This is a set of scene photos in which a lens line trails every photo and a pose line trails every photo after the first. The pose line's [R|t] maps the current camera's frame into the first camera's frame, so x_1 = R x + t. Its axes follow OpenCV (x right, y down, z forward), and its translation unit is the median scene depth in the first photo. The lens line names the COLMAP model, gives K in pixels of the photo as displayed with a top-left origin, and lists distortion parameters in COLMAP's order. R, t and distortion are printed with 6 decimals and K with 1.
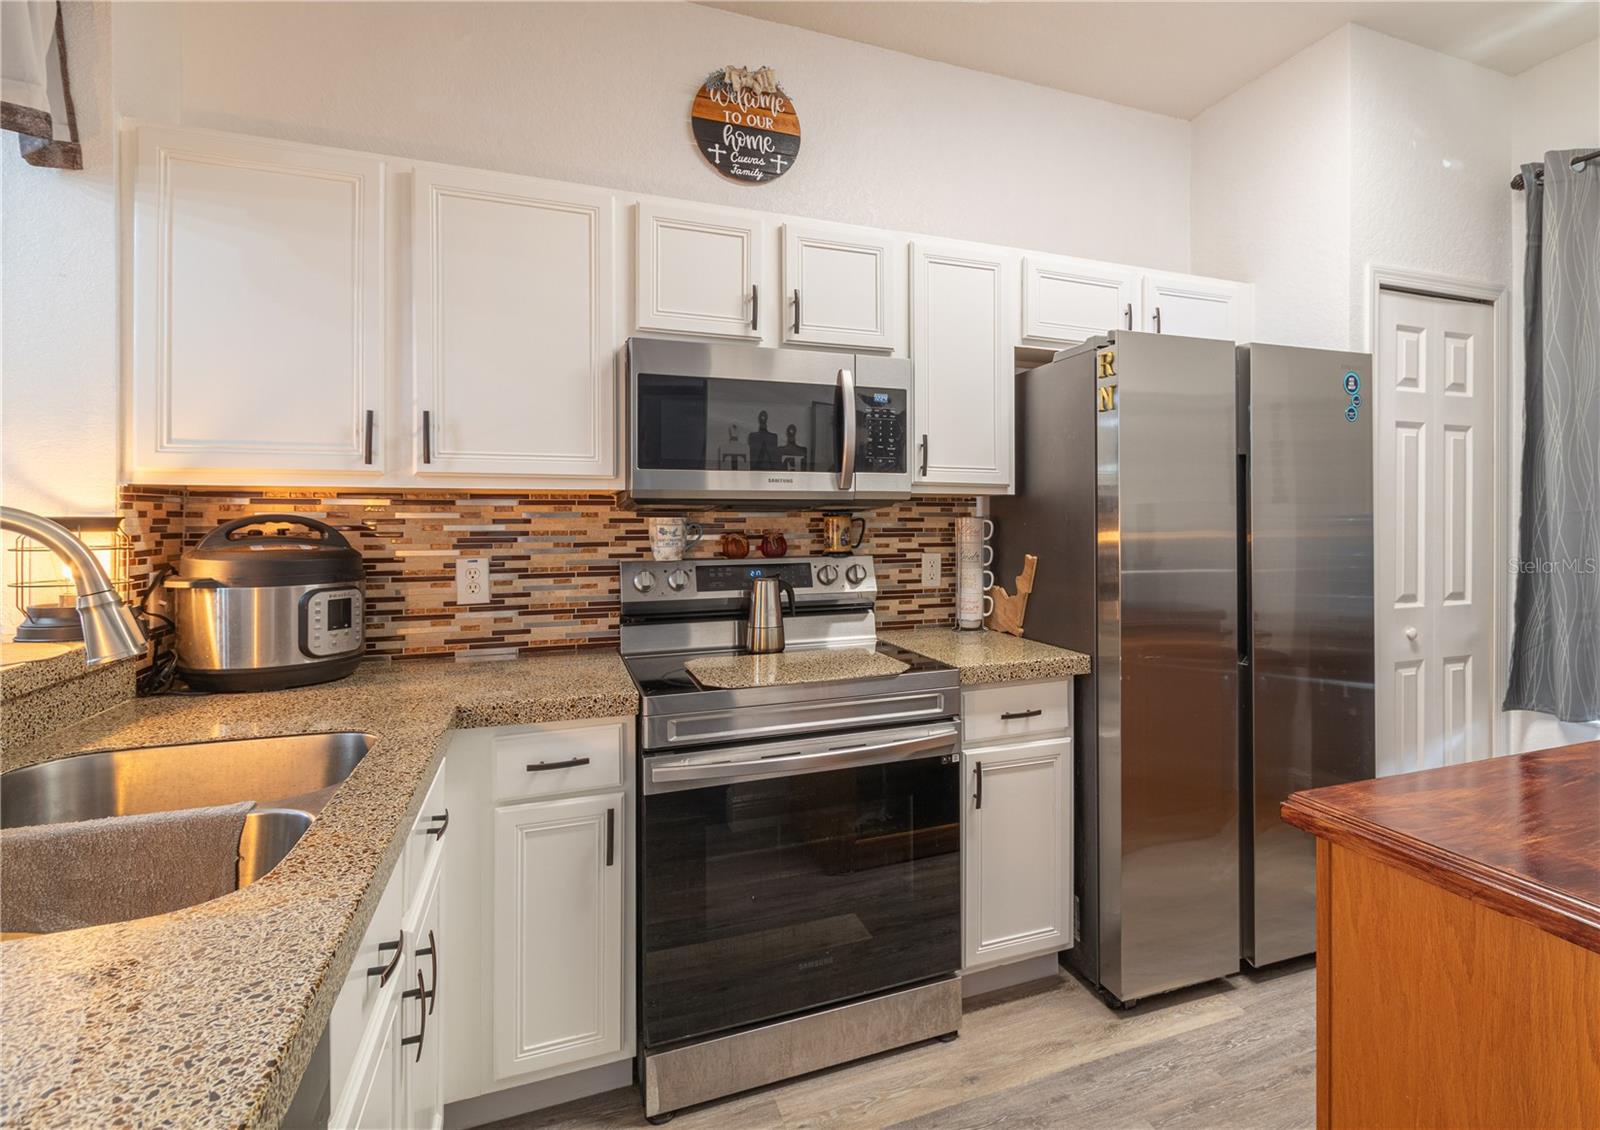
lens RADIAL K [[820.4, 0, 865.7], [0, 820.4, 513.3], [0, 0, 1]] dist [-0.002887, 0.003691]
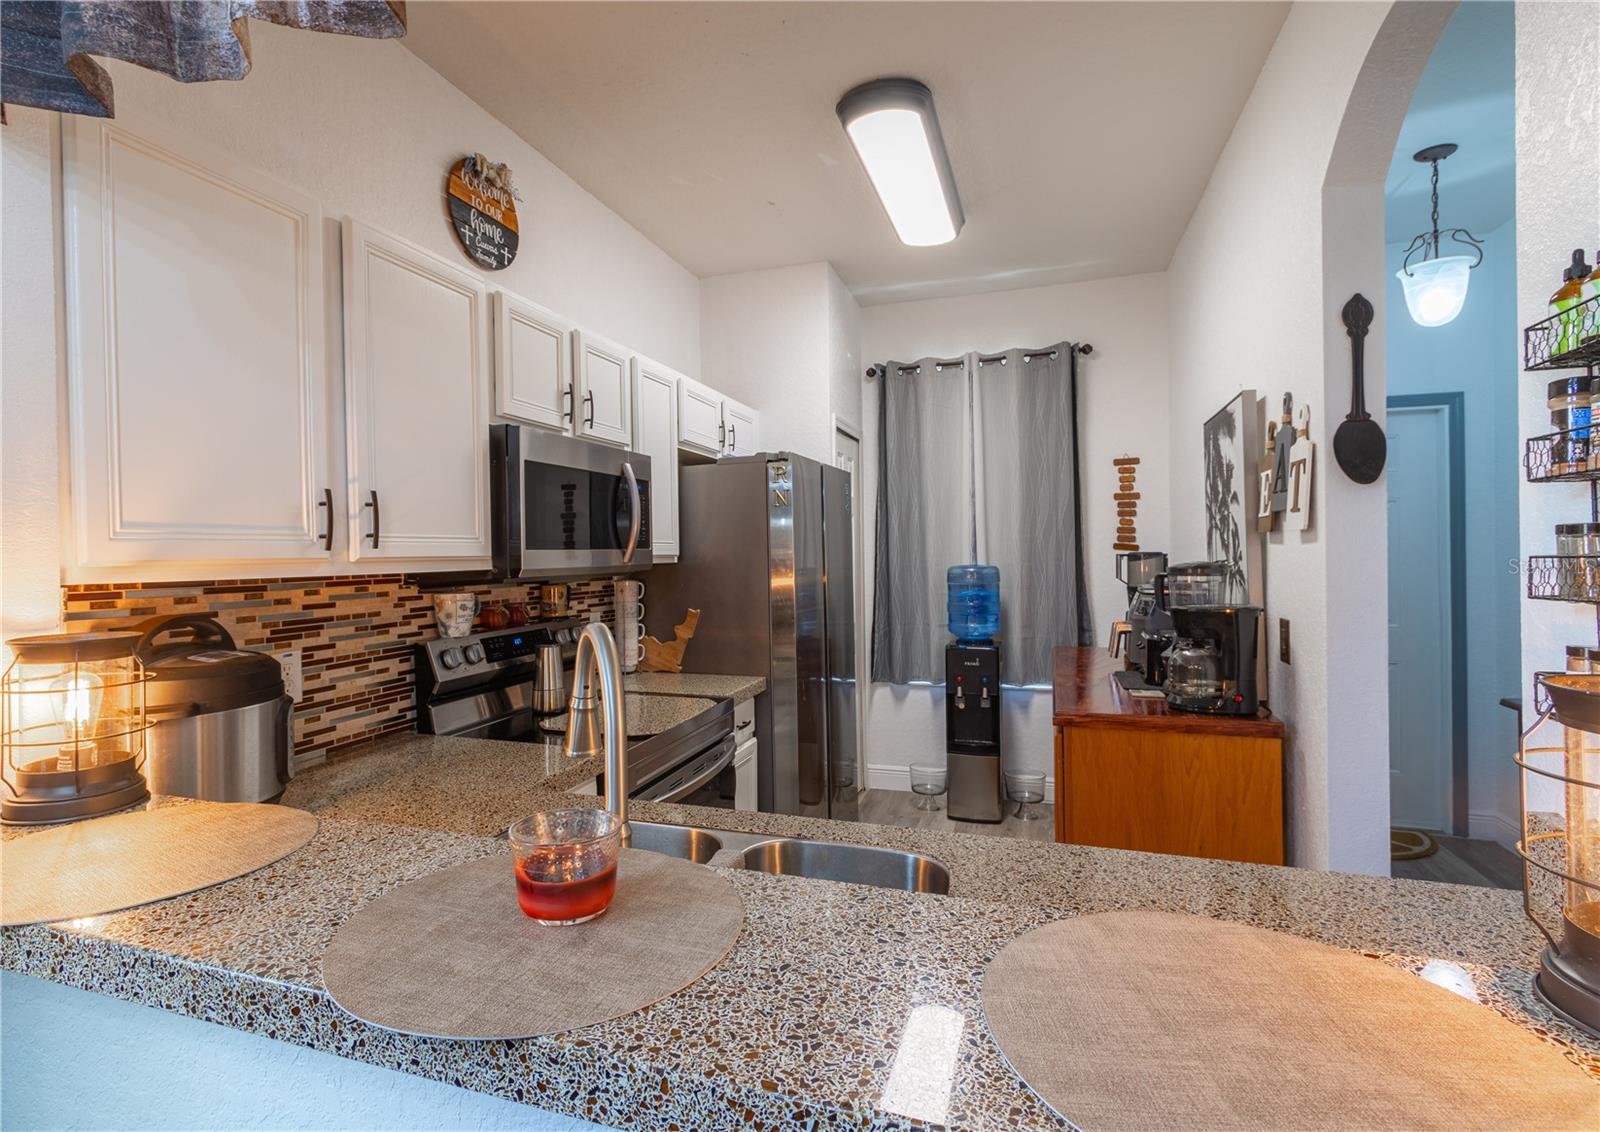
lens RADIAL K [[820.4, 0, 731.3], [0, 820.4, 555.3], [0, 0, 1]] dist [-0.002887, 0.003691]
pose [[0.677093, -0.012714, 0.735787, -0.744434], [0.013145, 0.999900, 0.005182, -0.041833], [-0.735780, 0.006163, 0.677193, 0.071298]]
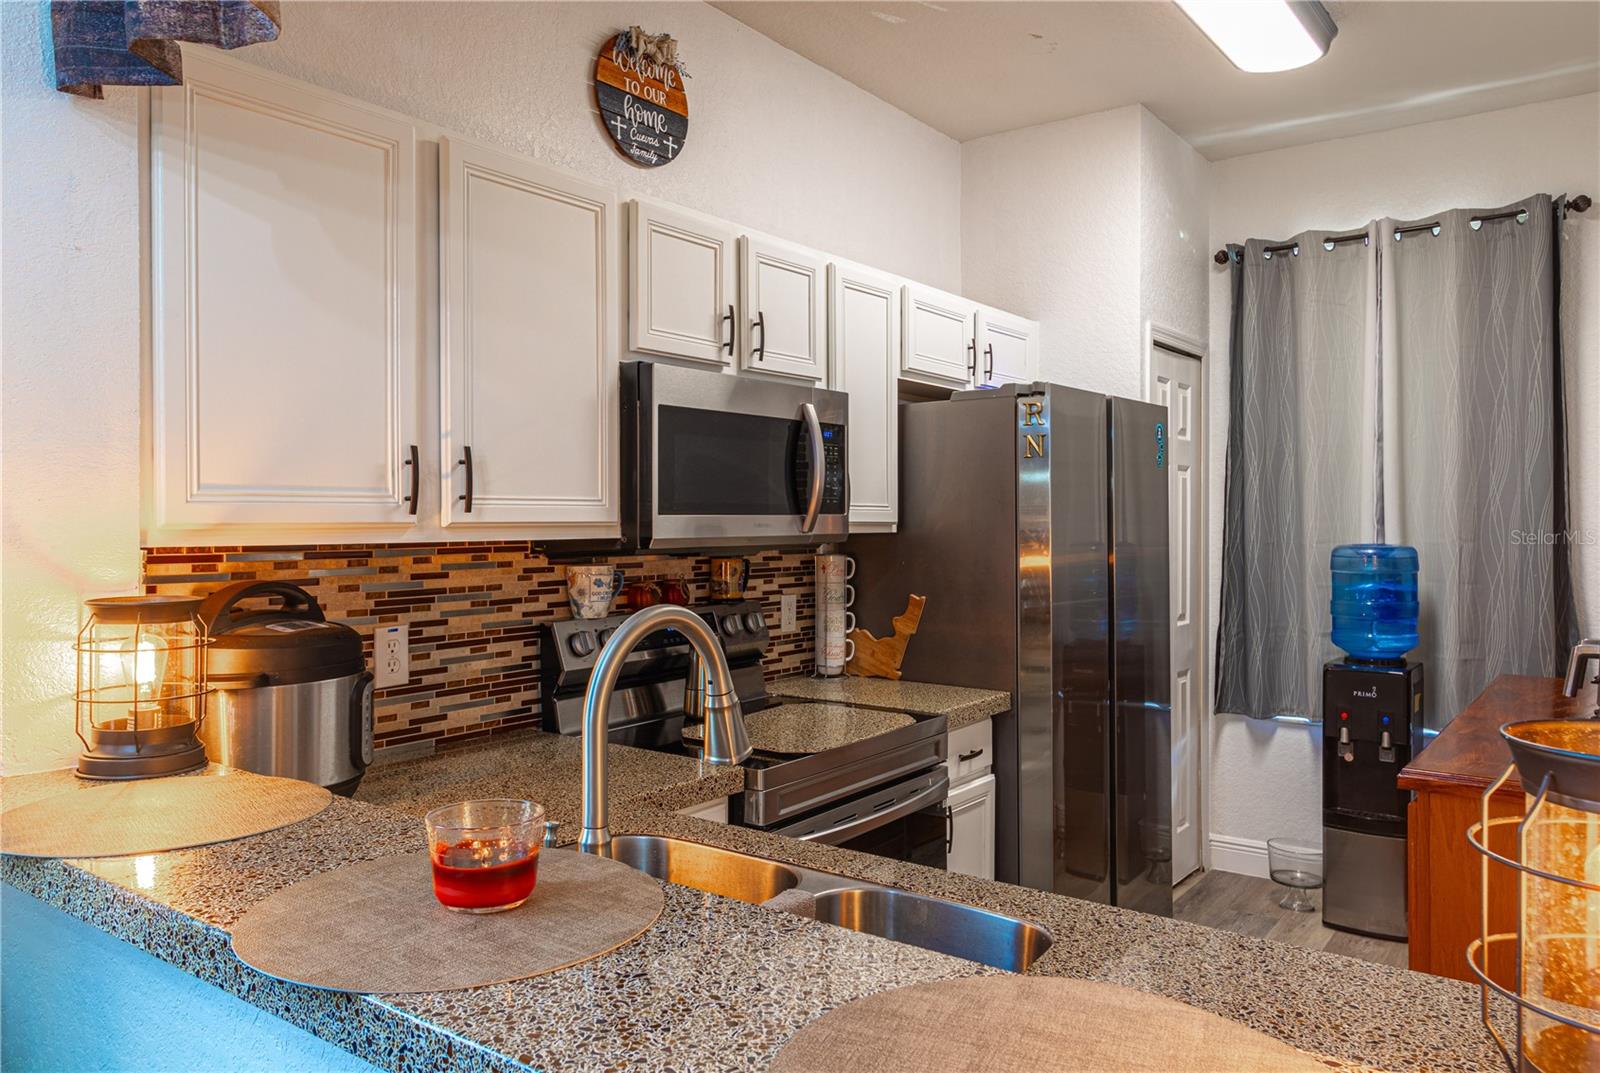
lens RADIAL K [[1153.3, 0, 733.2], [0, 1153.3, 508.3], [0, 0, 1]] dist [0.003183, 0.001696]
pose [[0.868821, 0.002843, 0.495118, -0.688650], [-0.001416, 0.999994, -0.003257, -0.048545], [-0.495124, 0.002129, 0.868819, -0.082876]]
